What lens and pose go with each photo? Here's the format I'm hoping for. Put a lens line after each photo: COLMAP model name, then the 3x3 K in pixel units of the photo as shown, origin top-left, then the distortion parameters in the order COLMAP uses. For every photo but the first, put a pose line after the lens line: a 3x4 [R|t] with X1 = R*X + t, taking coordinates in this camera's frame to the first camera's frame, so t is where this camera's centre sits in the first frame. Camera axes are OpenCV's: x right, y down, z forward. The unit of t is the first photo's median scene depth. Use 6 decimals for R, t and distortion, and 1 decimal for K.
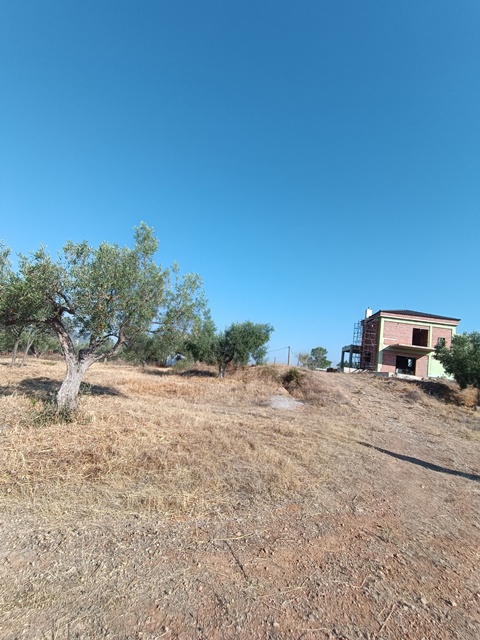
lens RADIAL K [[285.8, 0, 232.5], [0, 285.8, 317.8], [0, 0, 1]] dist [-0.000849, 0.007849]
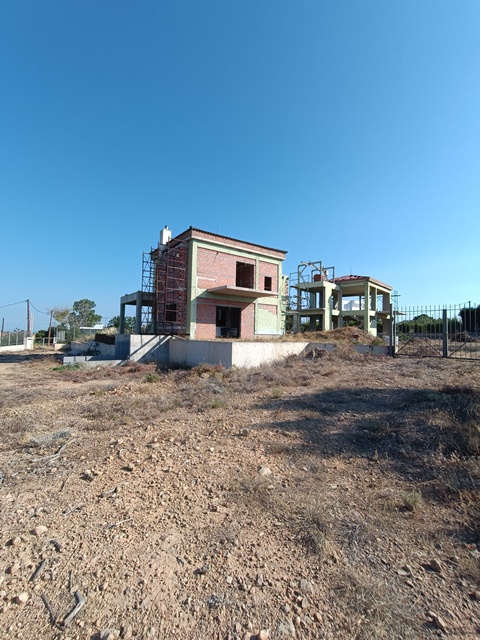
lens RADIAL K [[287.8, 0, 240.0], [0, 287.8, 320.0], [0, 0, 1]] dist [-0.000054, -0.000574]
pose [[0.708021, -0.091848, 0.700193, 0.692111], [-0.033842, 0.985954, 0.163552, 0.225979], [-0.705380, -0.139494, 0.694967, 2.044698]]
